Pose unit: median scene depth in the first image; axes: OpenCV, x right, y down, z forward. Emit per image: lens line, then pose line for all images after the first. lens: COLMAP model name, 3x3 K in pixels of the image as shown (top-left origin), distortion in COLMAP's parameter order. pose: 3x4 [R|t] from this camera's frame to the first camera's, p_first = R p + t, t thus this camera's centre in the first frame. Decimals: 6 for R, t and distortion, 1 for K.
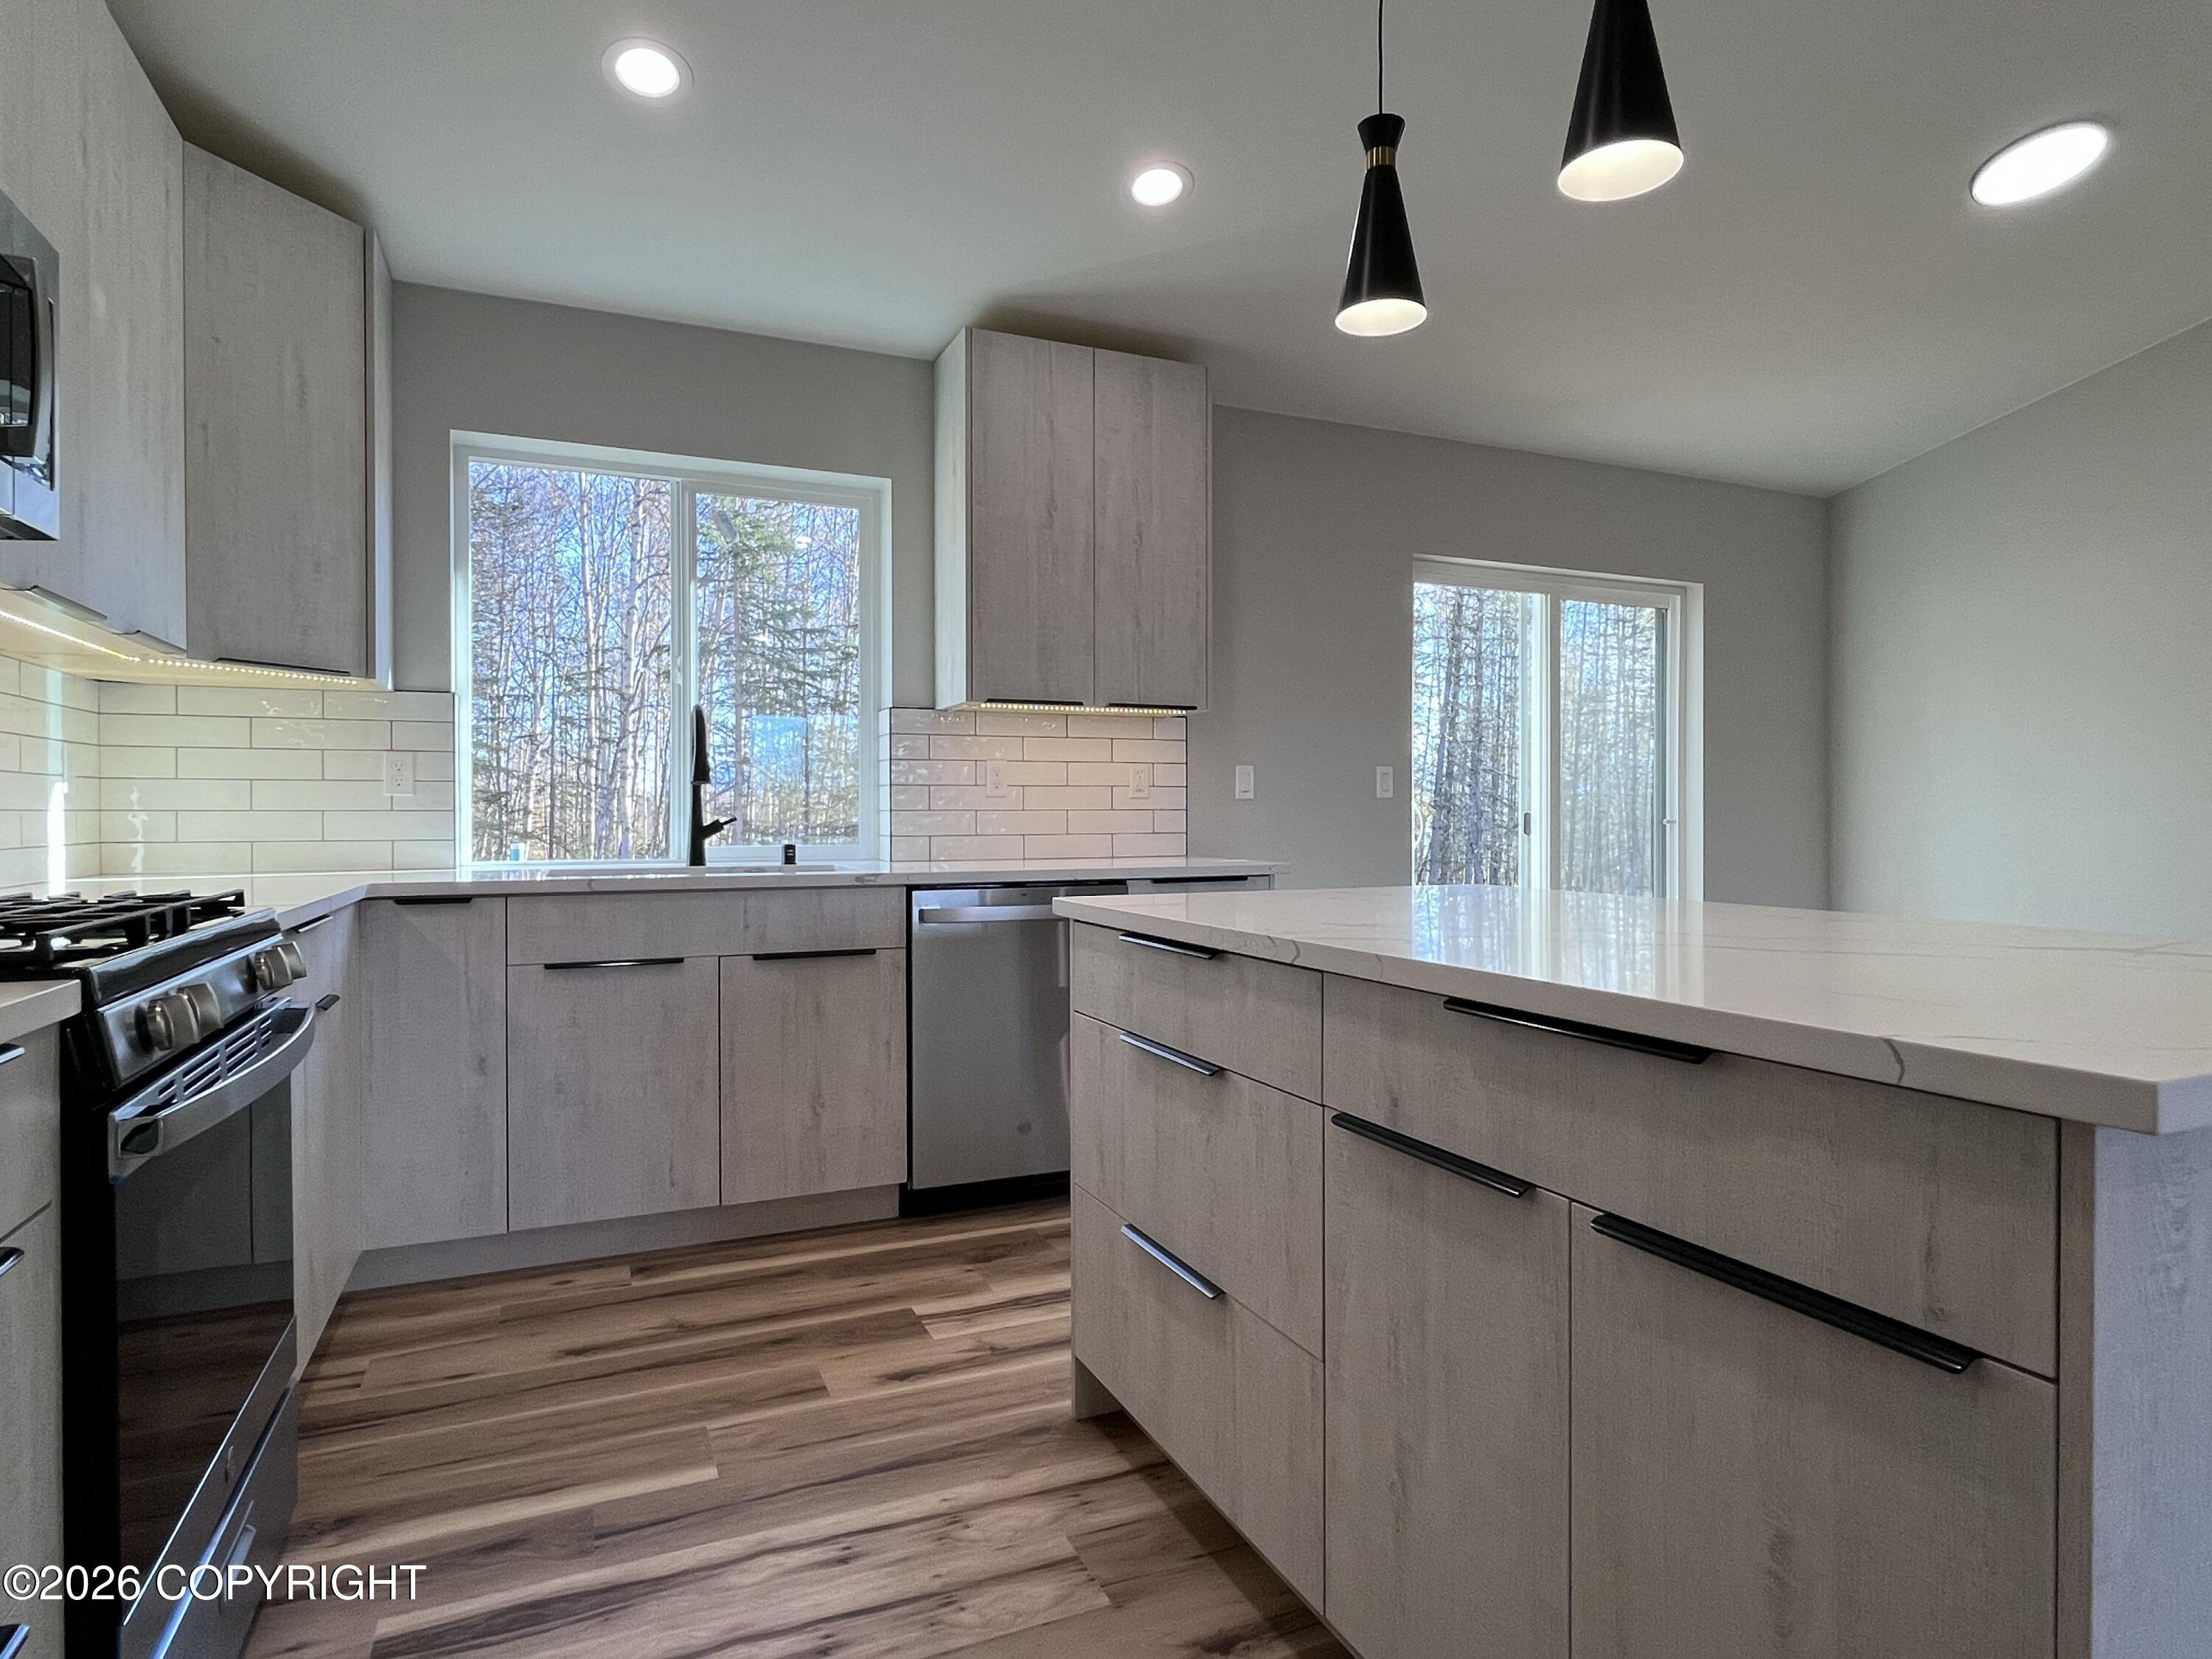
lens RADIAL K [[1218.6, 0, 1101.3], [0, 1218.6, 827.3], [0, 0, 1]] dist [-0.004220, -0.001416]
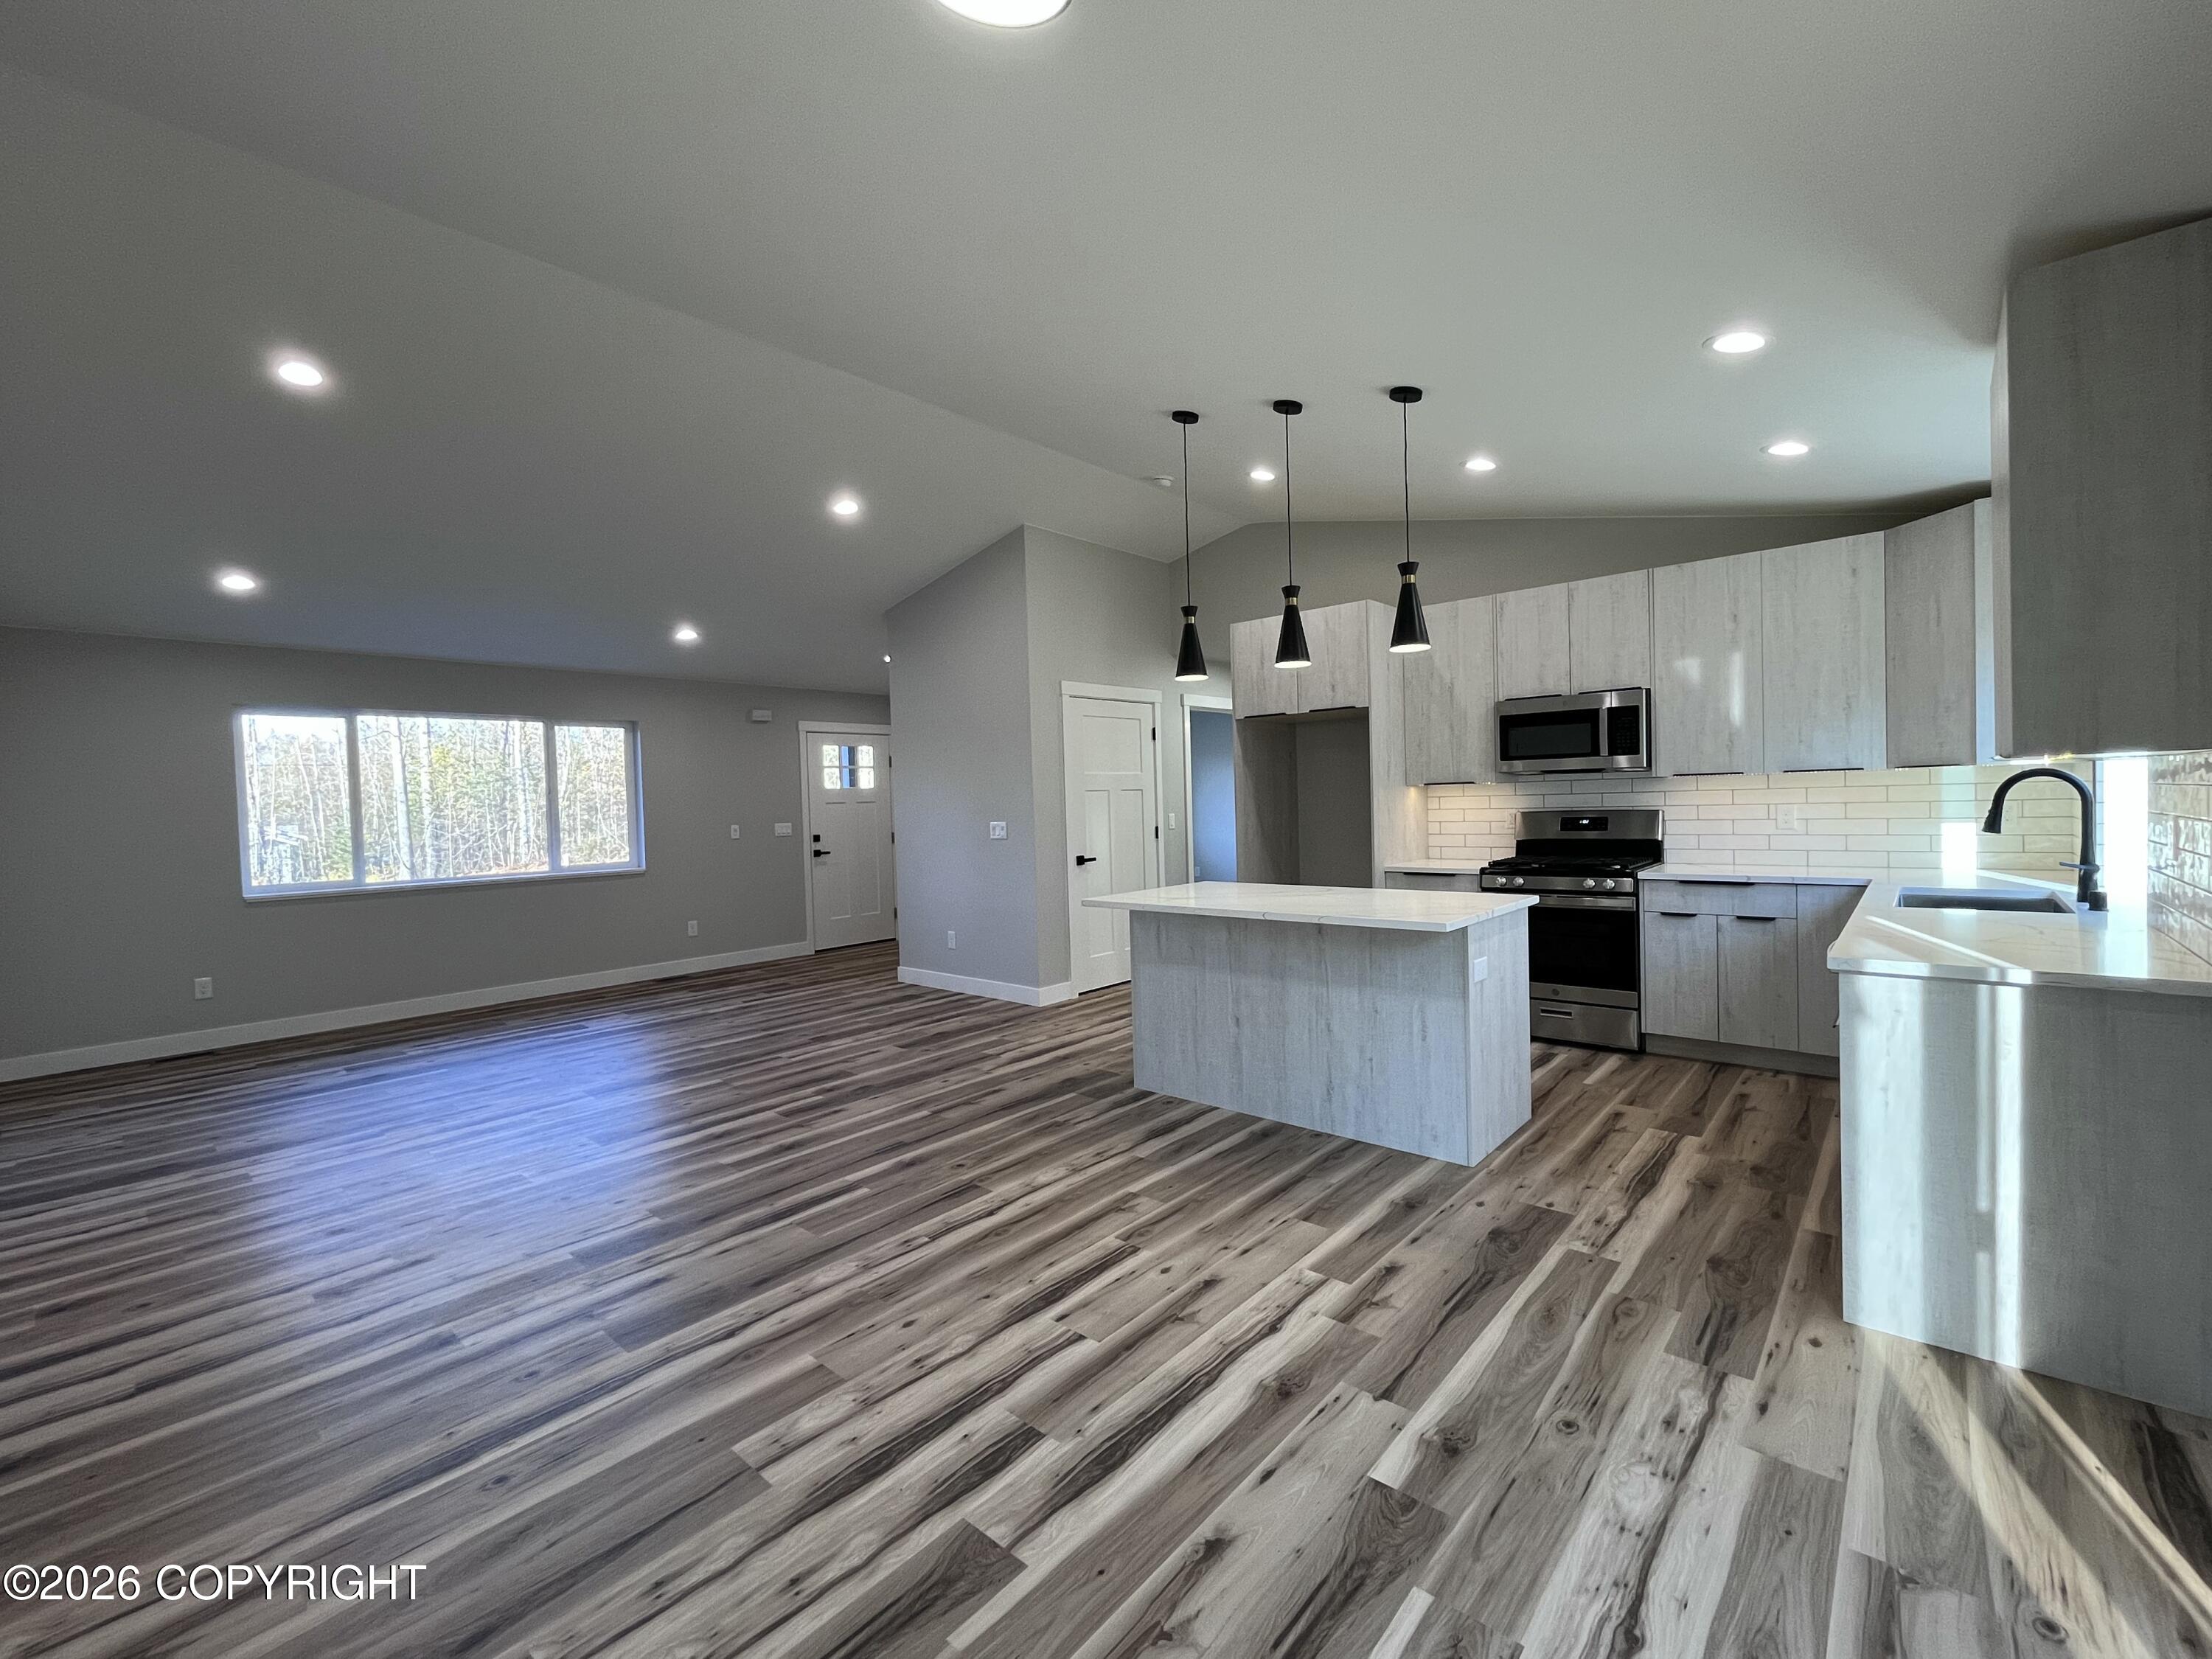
lens RADIAL K [[936.1, 0, 1104.3], [0, 936.1, 823.0], [0, 0, 1]] dist [-0.004535, 0.001640]
pose [[-0.907717, 0.038789, -0.417786, 0.921004], [0.027120, 0.999059, 0.033835, -0.102694], [0.418706, 0.019382, -0.907915, 1.452861]]
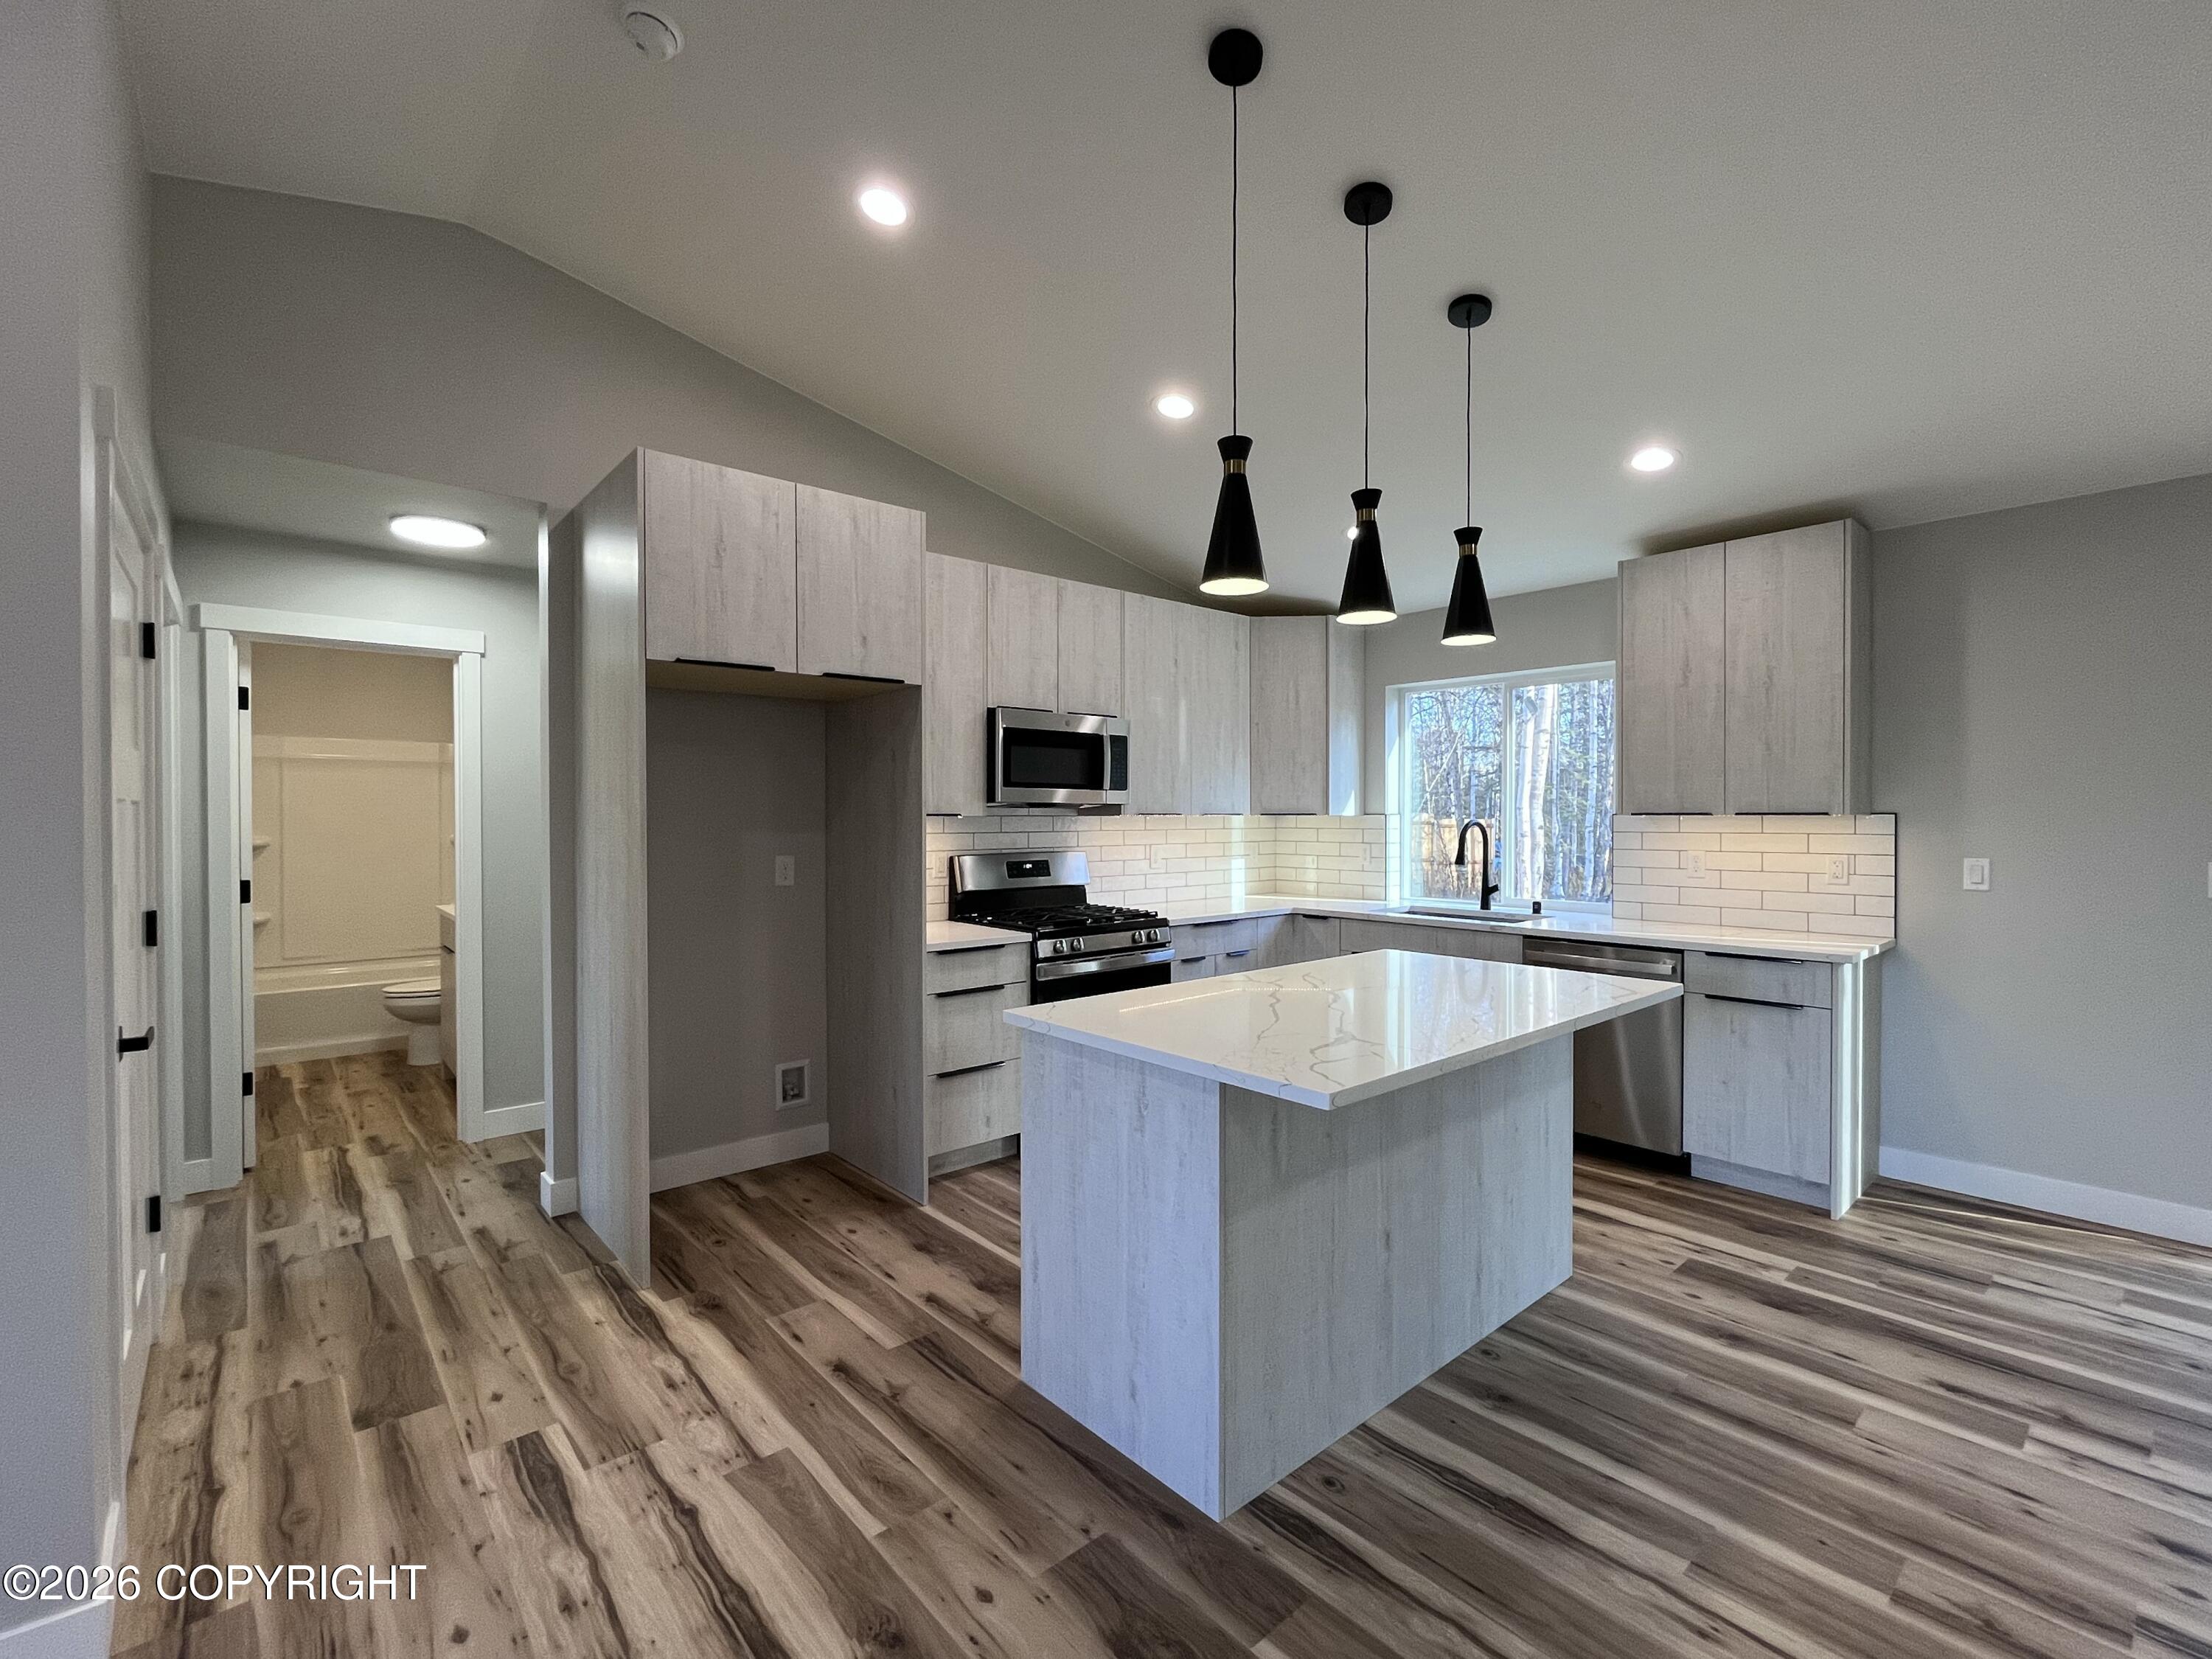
lens RADIAL K [[981.0, 0, 1104.0], [0, 981.0, 826.4], [0, 0, 1]] dist [-0.002167, -0.000584]
pose [[0.299507, 0.011838, -0.954021, 0.871587], [-0.008868, 0.999914, 0.009623, -0.099724], [0.954053, 0.005579, 0.299587, 0.052224]]
